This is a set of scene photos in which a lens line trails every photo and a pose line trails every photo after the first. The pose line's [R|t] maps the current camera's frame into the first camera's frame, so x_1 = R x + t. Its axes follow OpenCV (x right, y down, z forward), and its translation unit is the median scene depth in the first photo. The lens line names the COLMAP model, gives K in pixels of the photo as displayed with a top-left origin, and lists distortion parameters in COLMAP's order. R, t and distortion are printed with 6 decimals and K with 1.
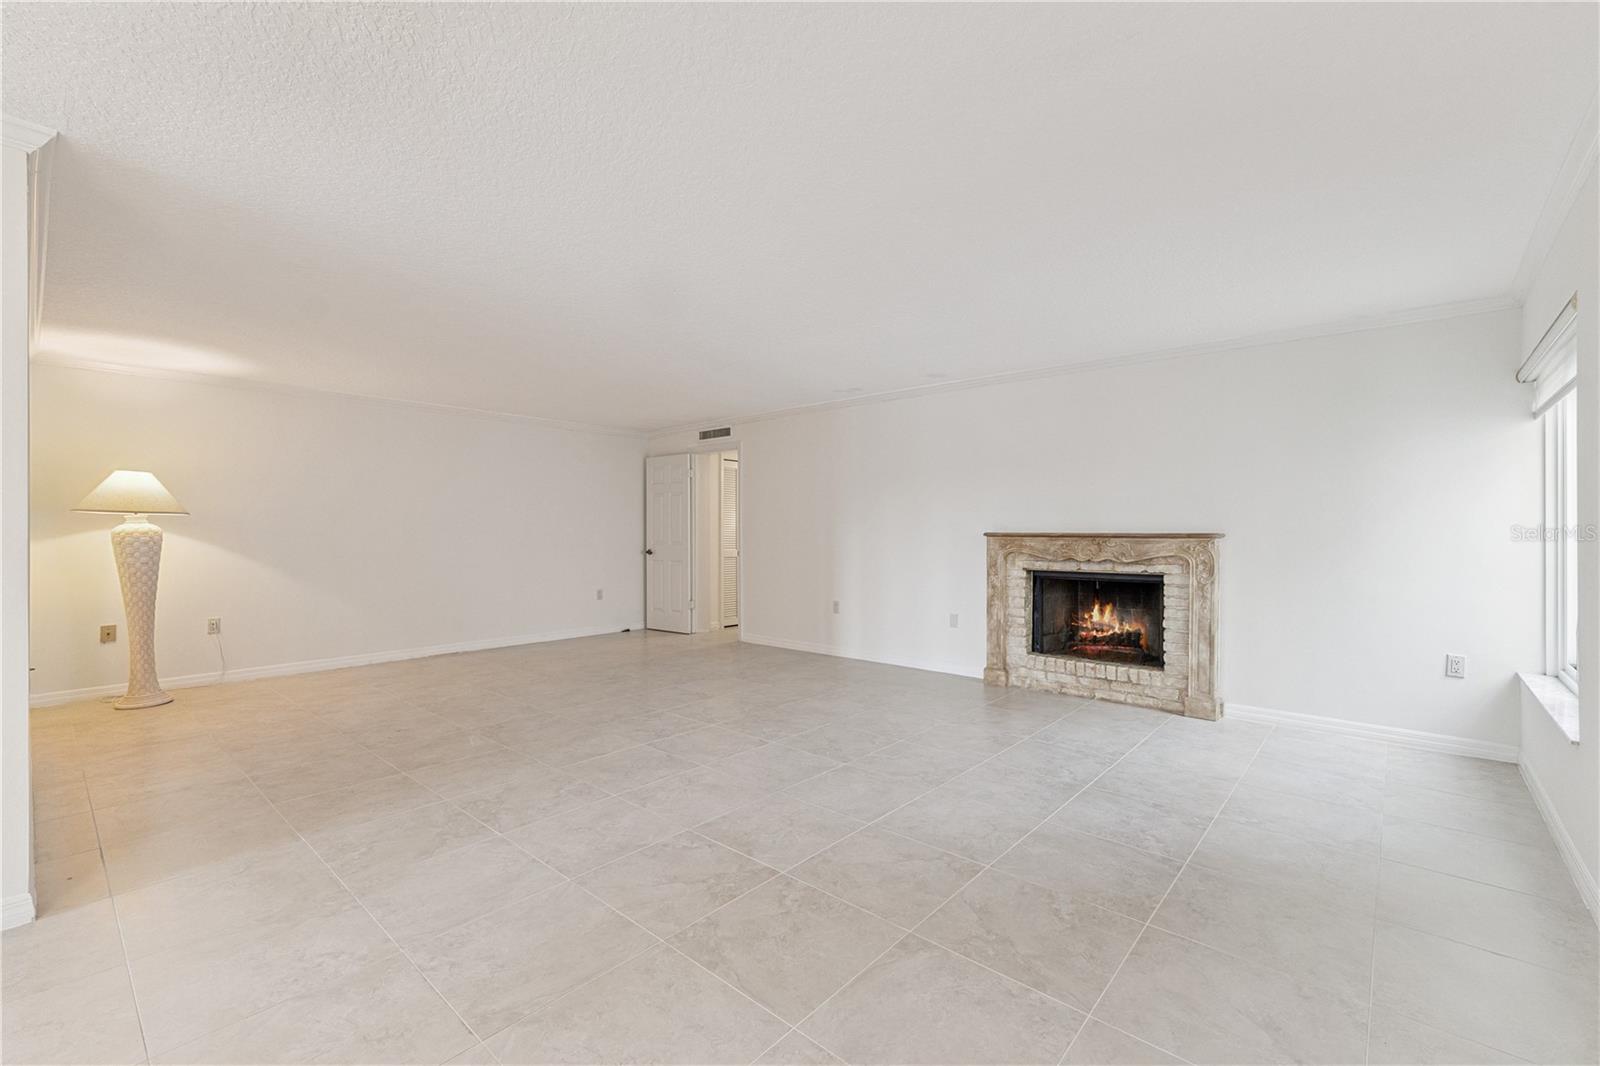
lens RADIAL K [[681.3, 0, 800.0], [0, 681.3, 533.0], [0, 0, 1]] dist [0.007332, -0.000057]
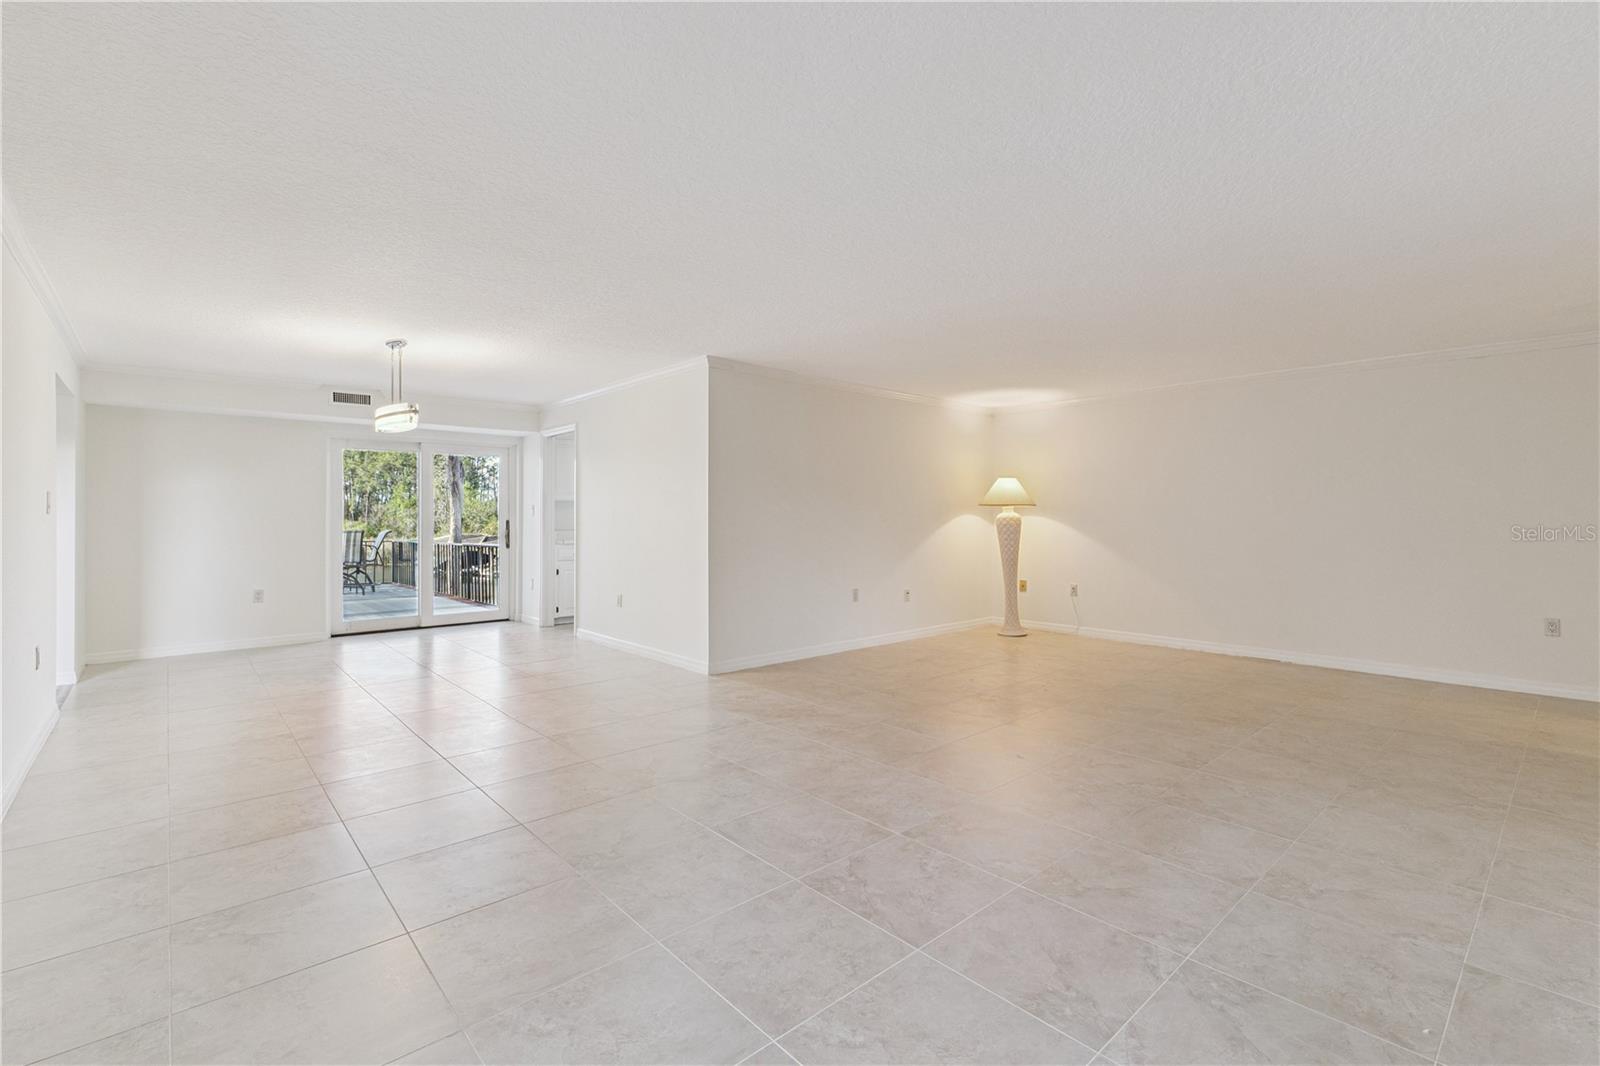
lens RADIAL K [[726.6, 0, 804.4], [0, 726.6, 508.4], [0, 0, 1]] dist [-0.000302, -0.000128]
pose [[-0.133226, -0.013721, -0.990991, 0.674513], [0.002759, 0.999895, -0.014215, -0.001501], [0.991082, -0.004628, -0.133174, 0.786010]]
